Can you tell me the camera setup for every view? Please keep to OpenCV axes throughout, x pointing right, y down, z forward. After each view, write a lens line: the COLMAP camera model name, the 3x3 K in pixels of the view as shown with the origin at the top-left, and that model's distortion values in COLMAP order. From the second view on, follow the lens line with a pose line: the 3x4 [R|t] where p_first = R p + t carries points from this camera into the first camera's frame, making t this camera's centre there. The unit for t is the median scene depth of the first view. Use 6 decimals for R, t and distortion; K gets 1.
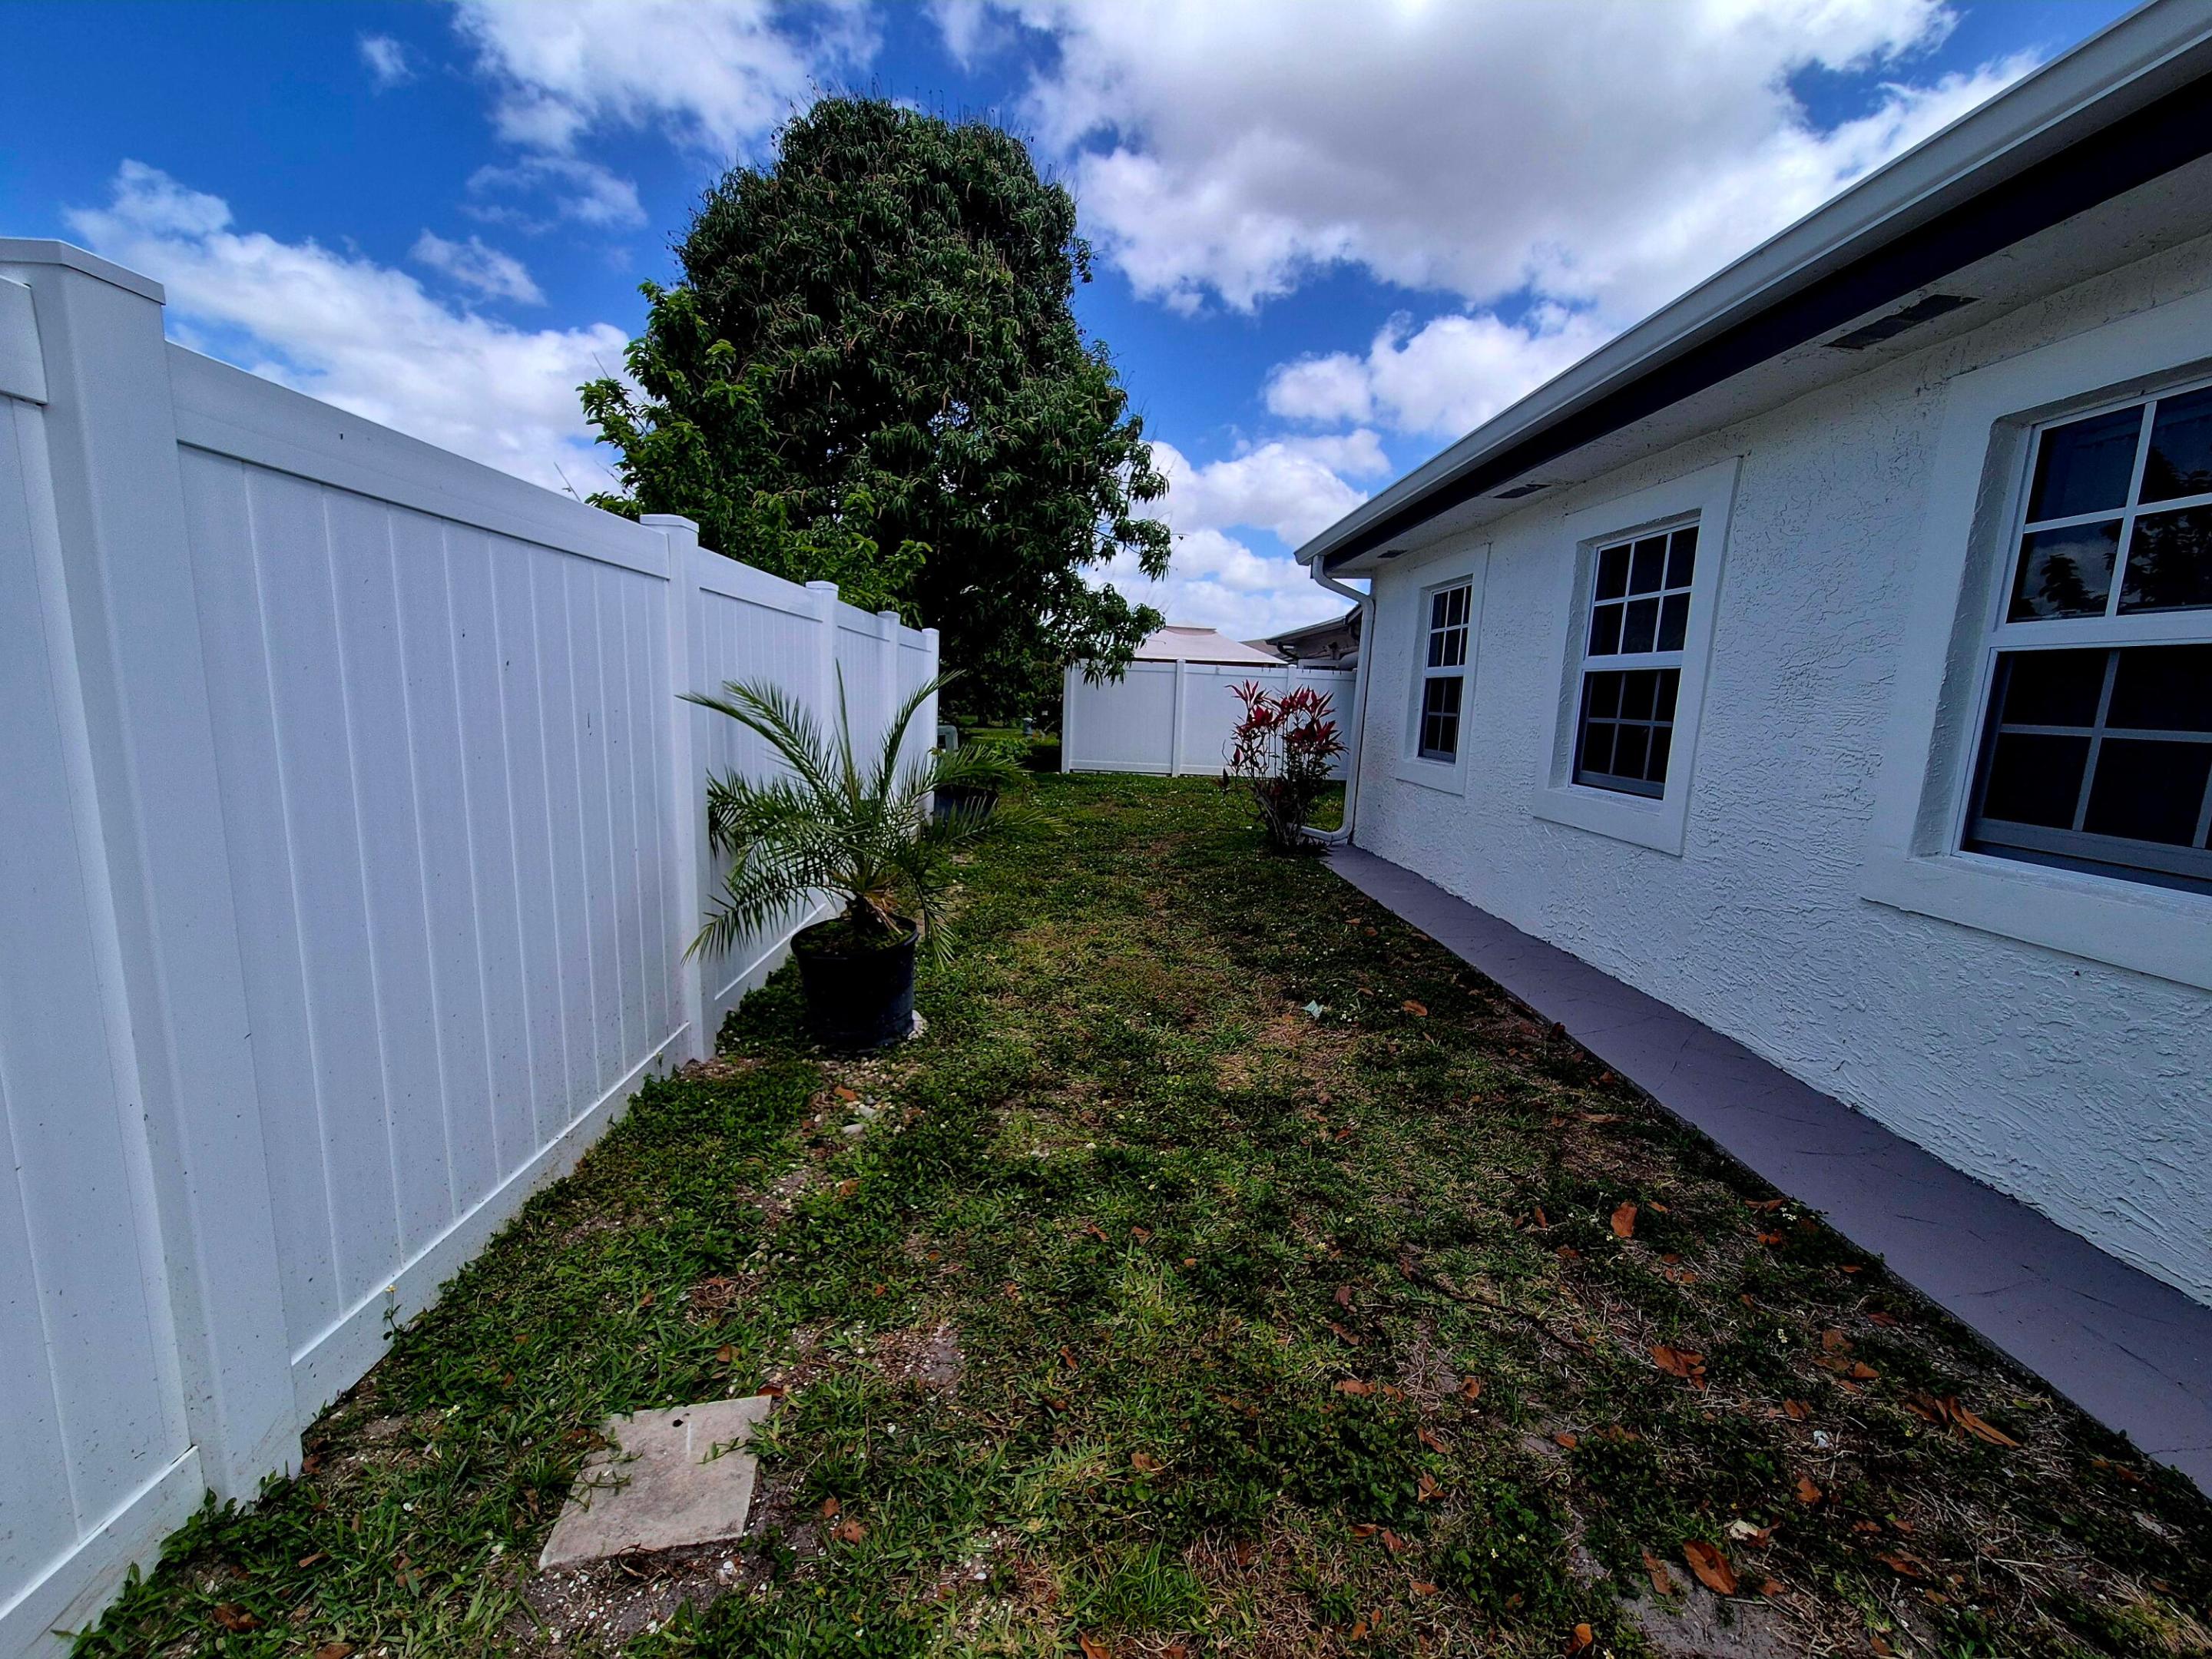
lens RADIAL K [[887.1, 0, 1095.8], [0, 887.1, 825.7], [0, 0, 1]] dist [-0.000680, 0.000119]
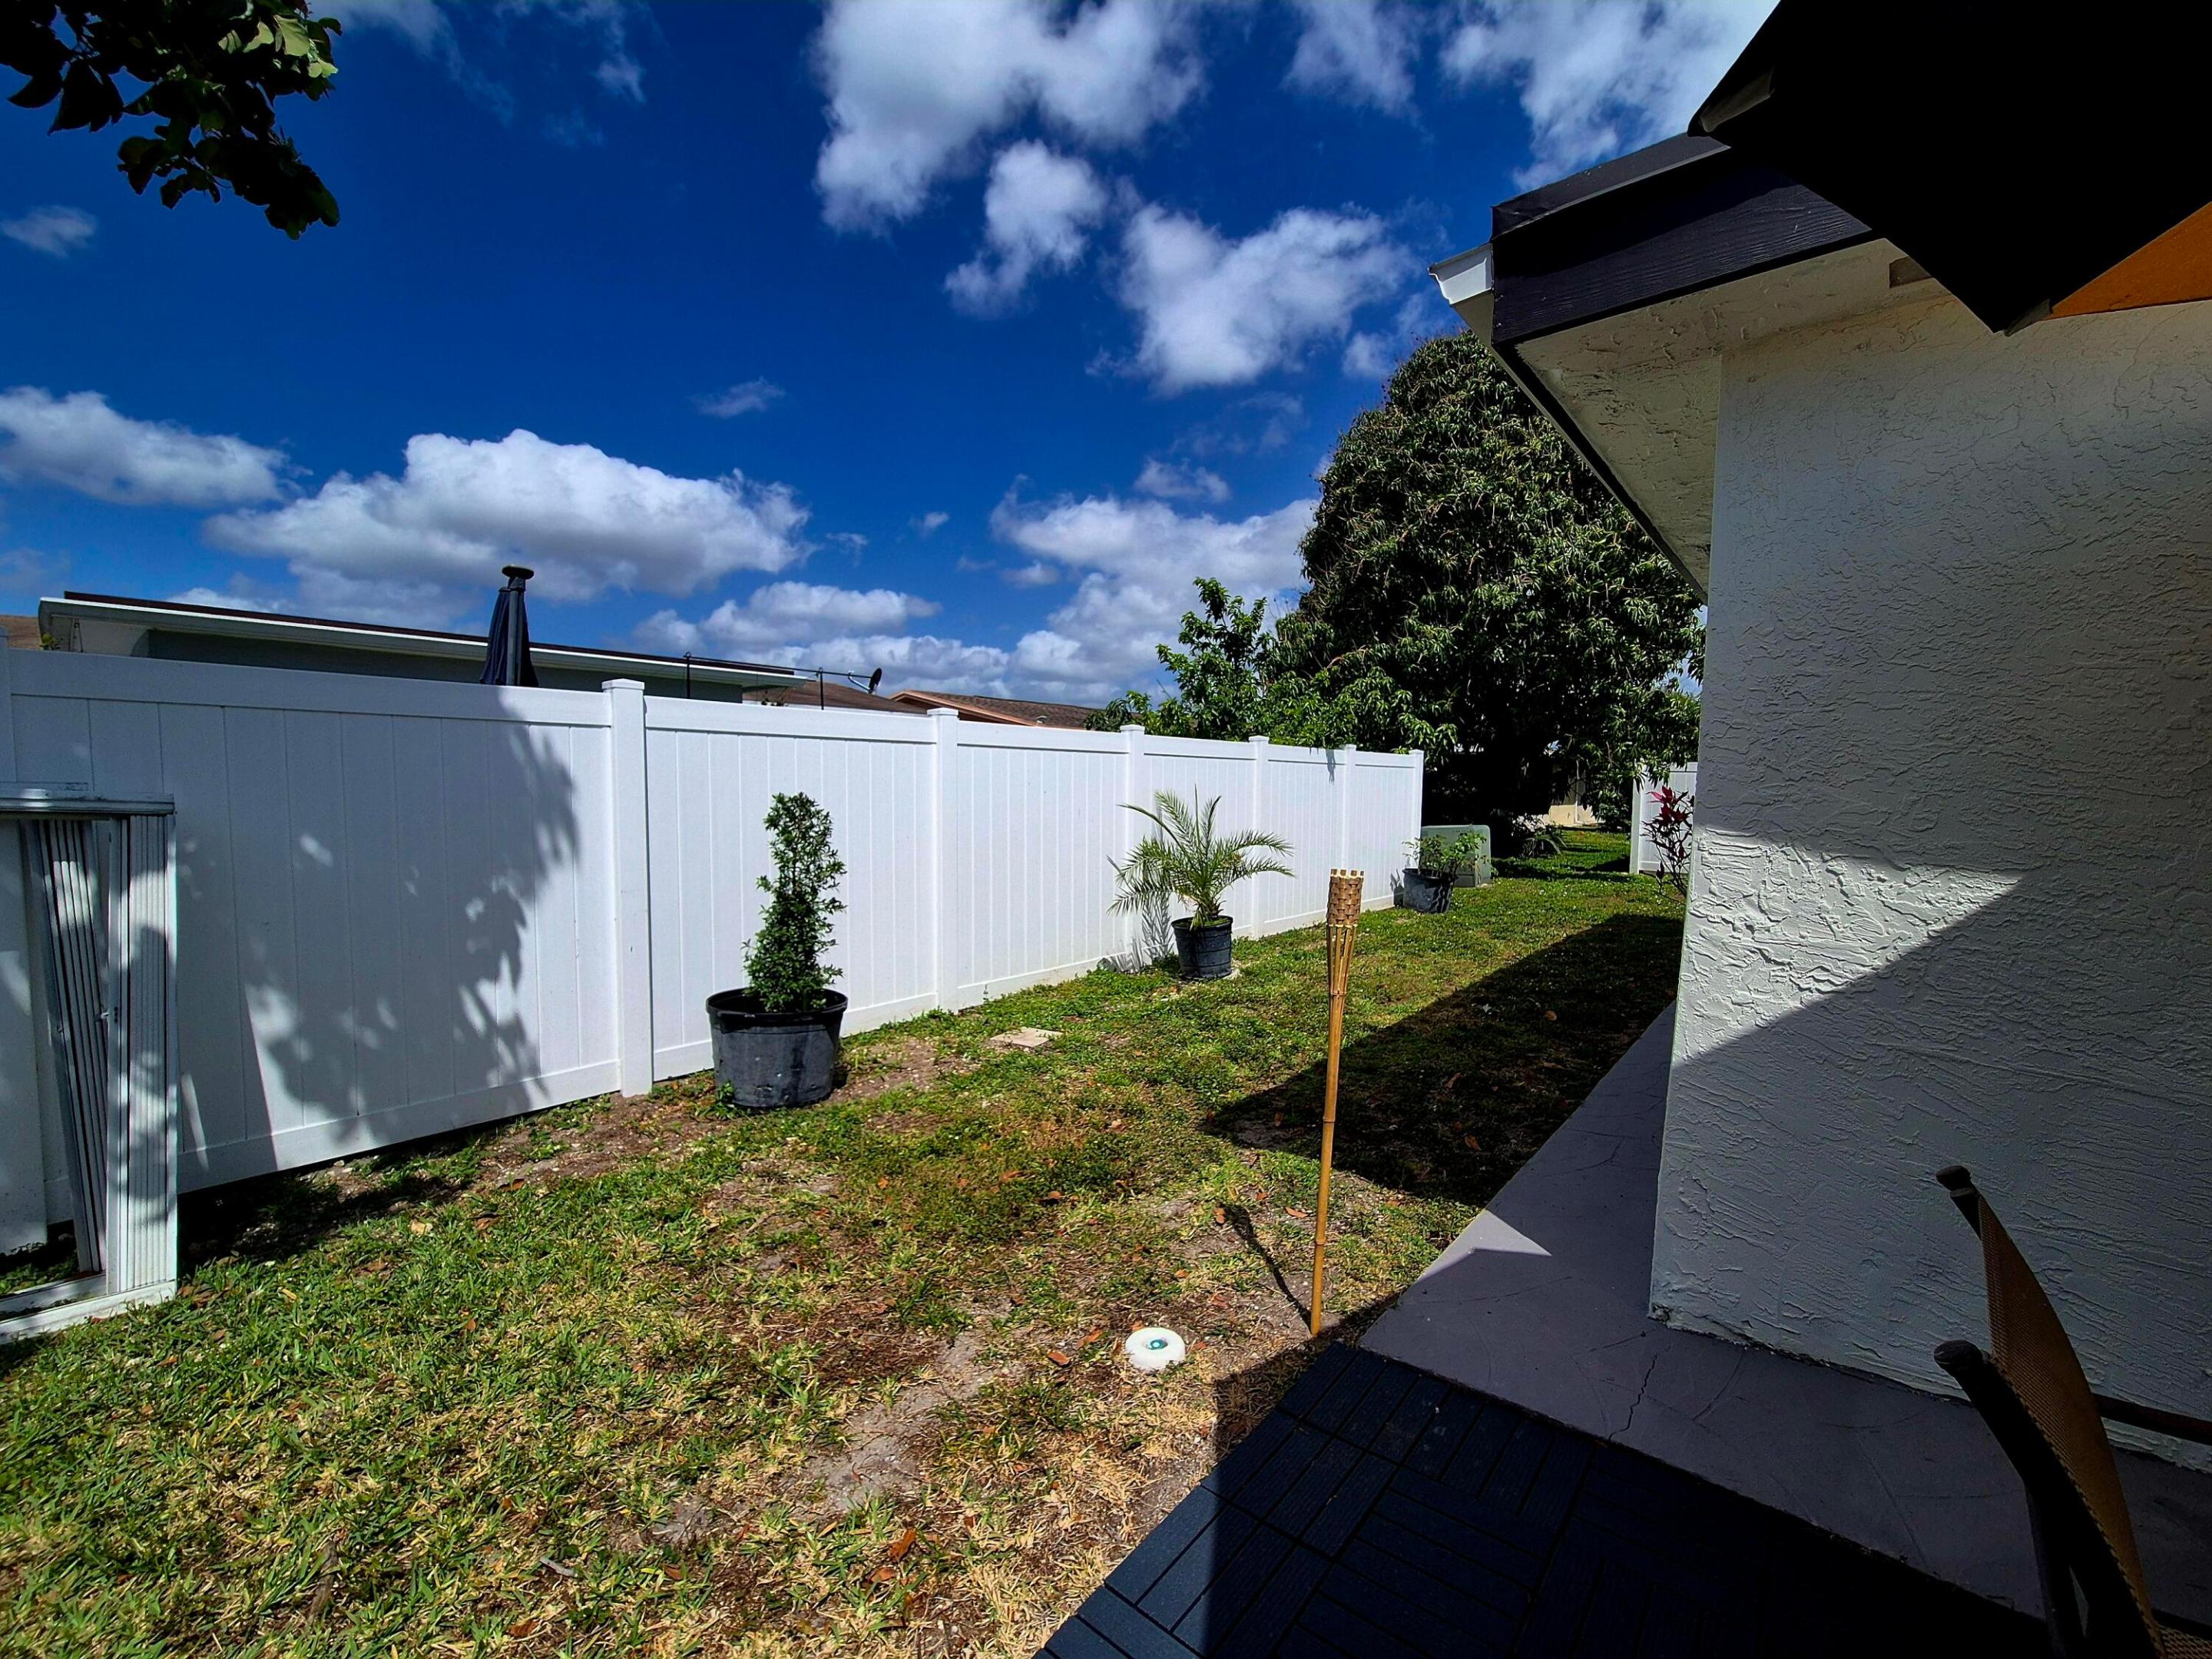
lens RADIAL K [[887.1, 0, 1109.1], [0, 887.1, 834.5], [0, 0, 1]] dist [-0.000680, 0.000119]
pose [[0.729587, 0.002797, -0.683882, 1.157500], [-0.081143, 0.993282, -0.082504, 0.139311], [0.679057, 0.115686, 0.724913, -0.735301]]
